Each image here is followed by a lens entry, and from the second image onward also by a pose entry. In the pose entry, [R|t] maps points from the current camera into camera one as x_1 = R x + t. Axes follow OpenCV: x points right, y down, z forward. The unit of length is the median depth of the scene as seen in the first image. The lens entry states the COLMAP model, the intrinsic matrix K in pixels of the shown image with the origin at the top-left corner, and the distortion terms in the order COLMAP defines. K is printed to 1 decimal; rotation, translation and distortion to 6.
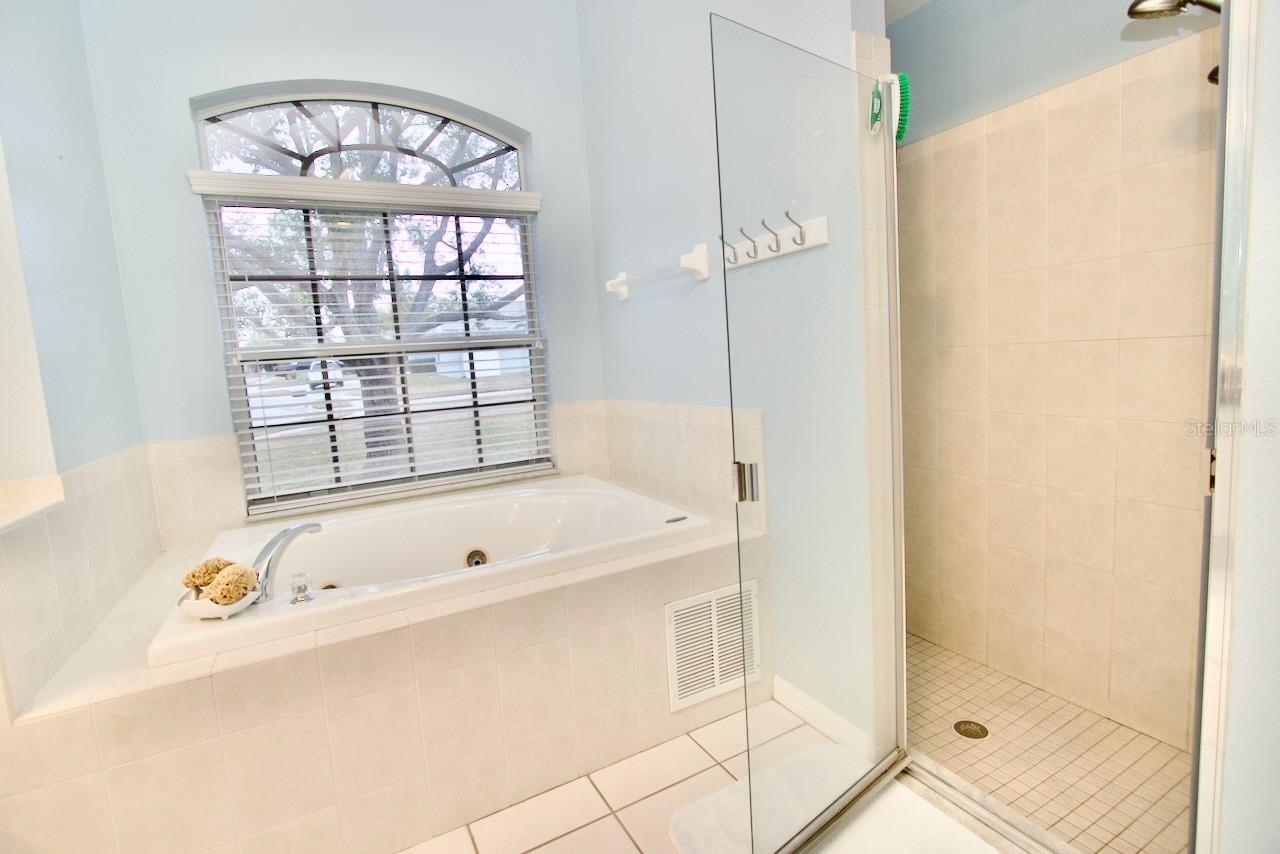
lens RADIAL K [[588.8, 0, 624.1], [0, 588.8, 417.6], [0, 0, 1]] dist [-0.019884, 0.001896]
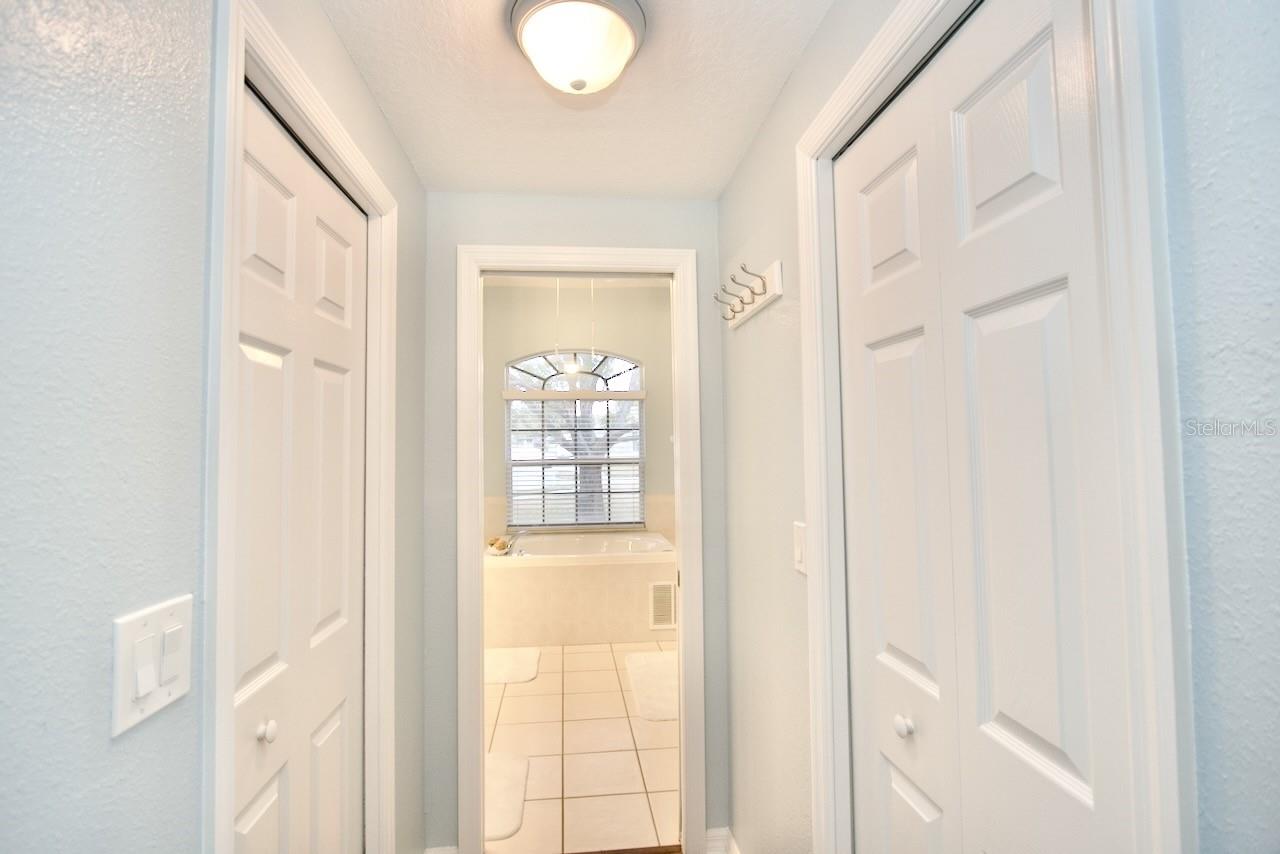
lens RADIAL K [[588.8, 0, 624.1], [0, 588.8, 417.6], [0, 0, 1]] dist [-0.019884, 0.001896]
pose [[0.924882, 0.037440, -0.378407, 0.648448], [-0.089650, 0.988558, -0.121308, -0.038216], [0.369536, 0.146119, 0.917656, -1.029212]]
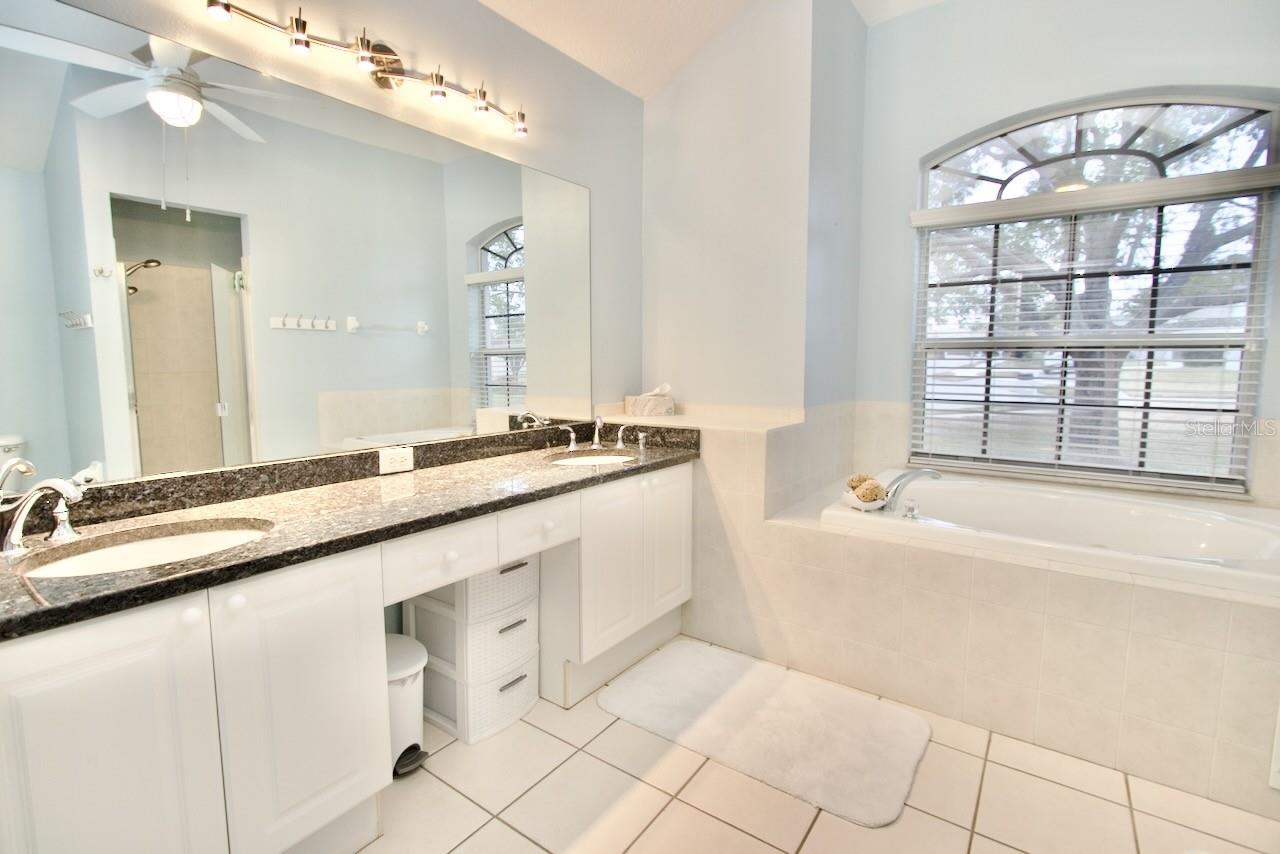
lens RADIAL K [[588.8, 0, 624.1], [0, 588.8, 417.6], [0, 0, 1]] dist [-0.019884, 0.001896]
pose [[0.429686, 0.154464, -0.889669, 0.259151], [-0.121084, 0.986218, 0.112747, -0.008093], [0.894823, 0.059279, 0.442467, -0.196495]]
